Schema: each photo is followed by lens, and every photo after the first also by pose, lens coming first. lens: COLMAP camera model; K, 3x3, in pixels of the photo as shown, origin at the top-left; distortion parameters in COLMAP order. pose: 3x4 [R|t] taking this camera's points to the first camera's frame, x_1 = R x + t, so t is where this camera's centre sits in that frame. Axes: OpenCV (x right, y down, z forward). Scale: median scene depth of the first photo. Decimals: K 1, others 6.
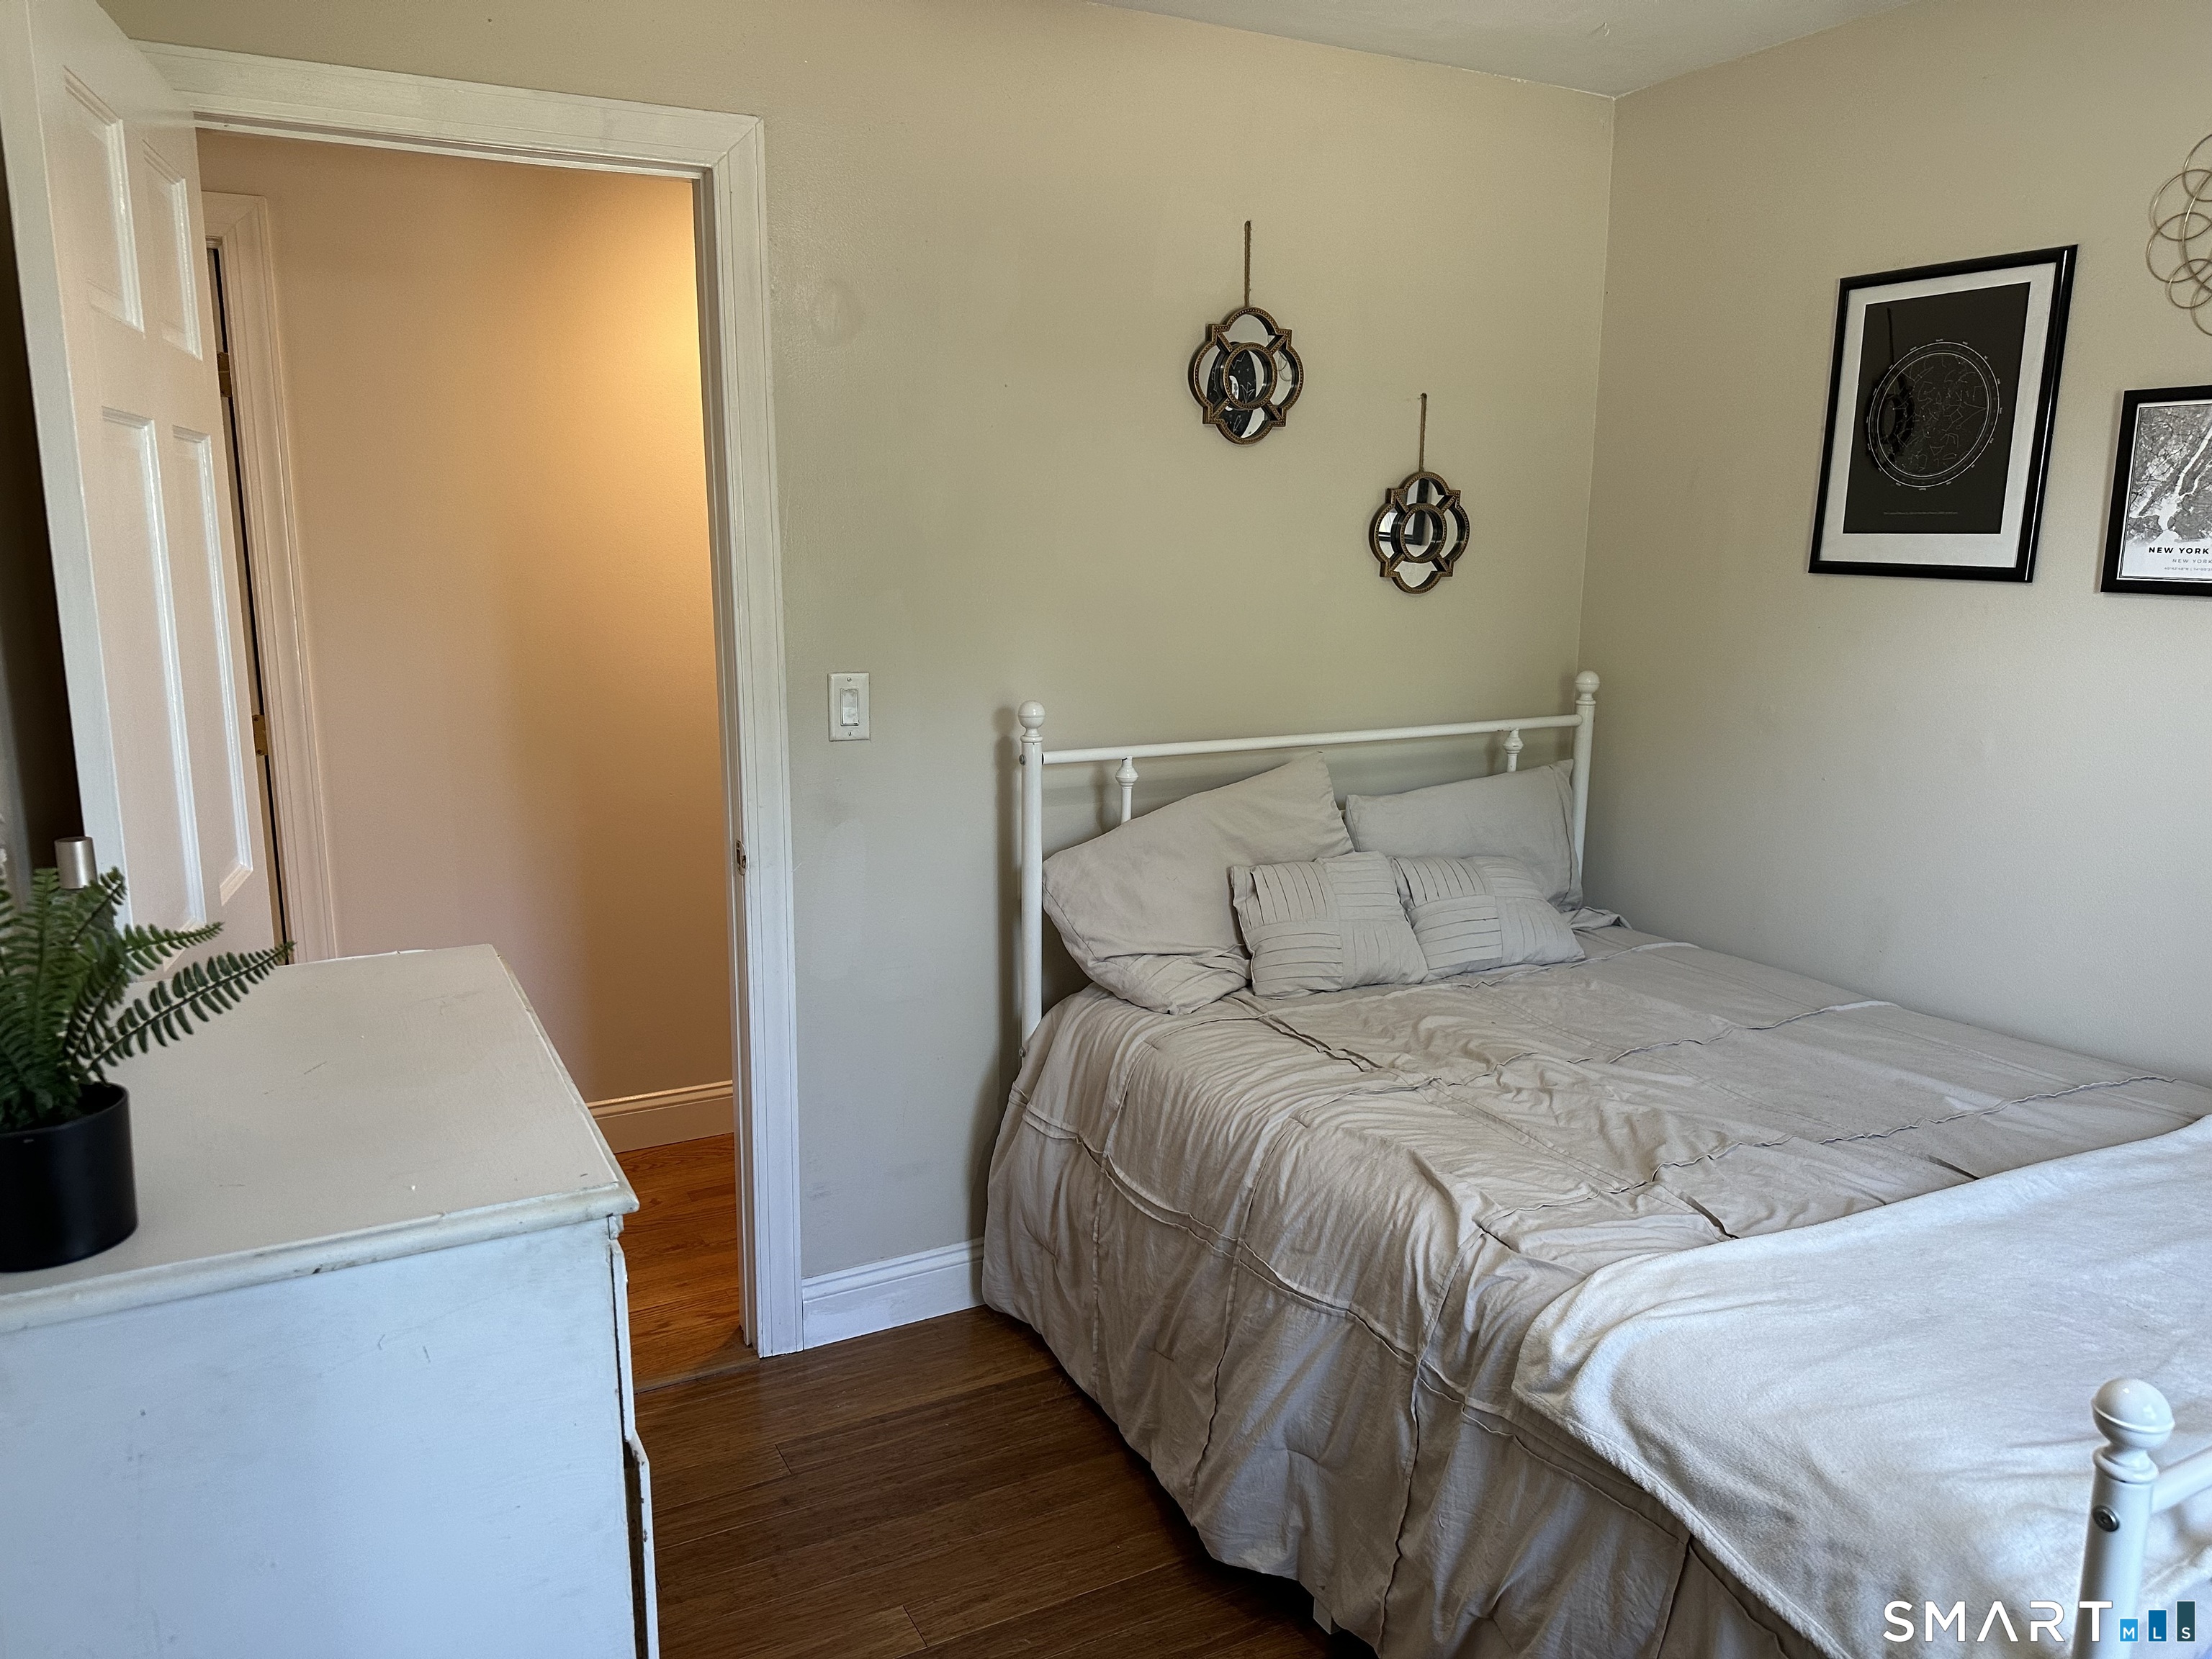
lens RADIAL K [[1562.9, 0, 1110.8], [0, 1562.9, 818.6], [0, 0, 1]] dist [0.096624, -0.110469]
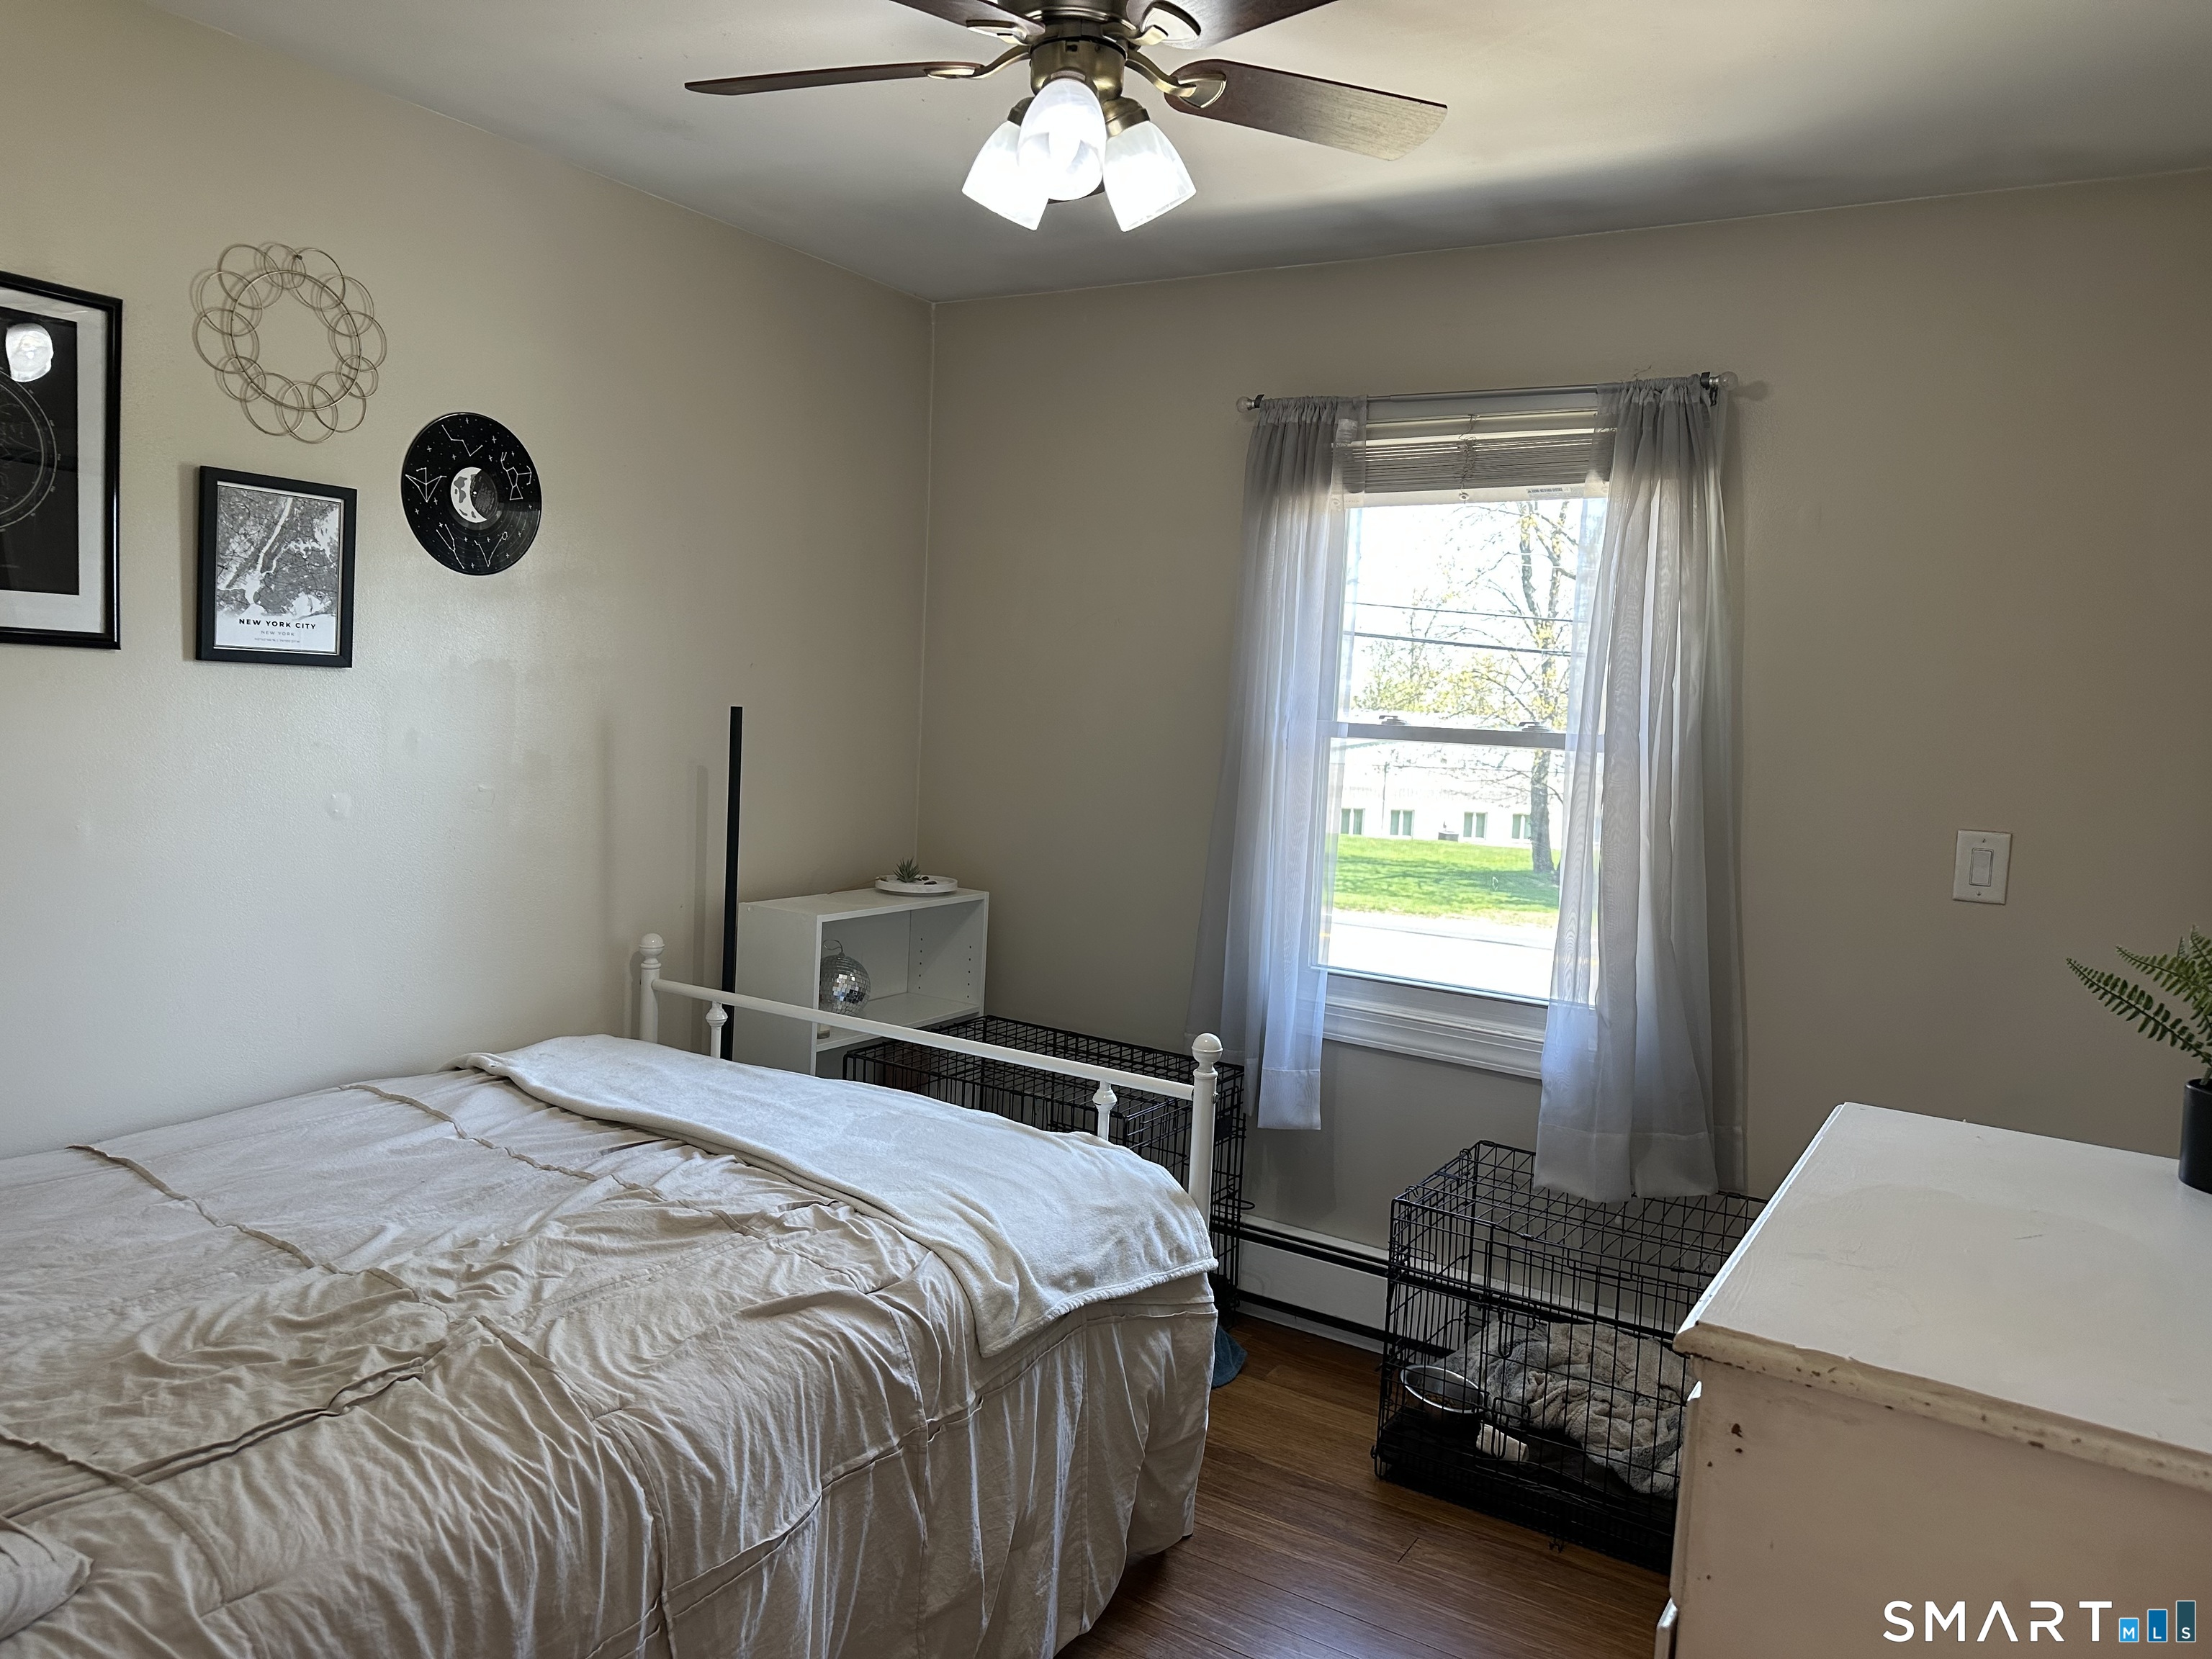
lens RADIAL K [[1540.3, 0, 1114.3], [0, 1540.3, 815.9], [0, 0, 1]] dist [0.091854, -0.121952]
pose [[-0.501688, -0.105348, 0.858610, -0.551557], [0.094796, 0.979884, 0.175617, -0.170265], [-0.859839, 0.169498, -0.481609, 1.028638]]
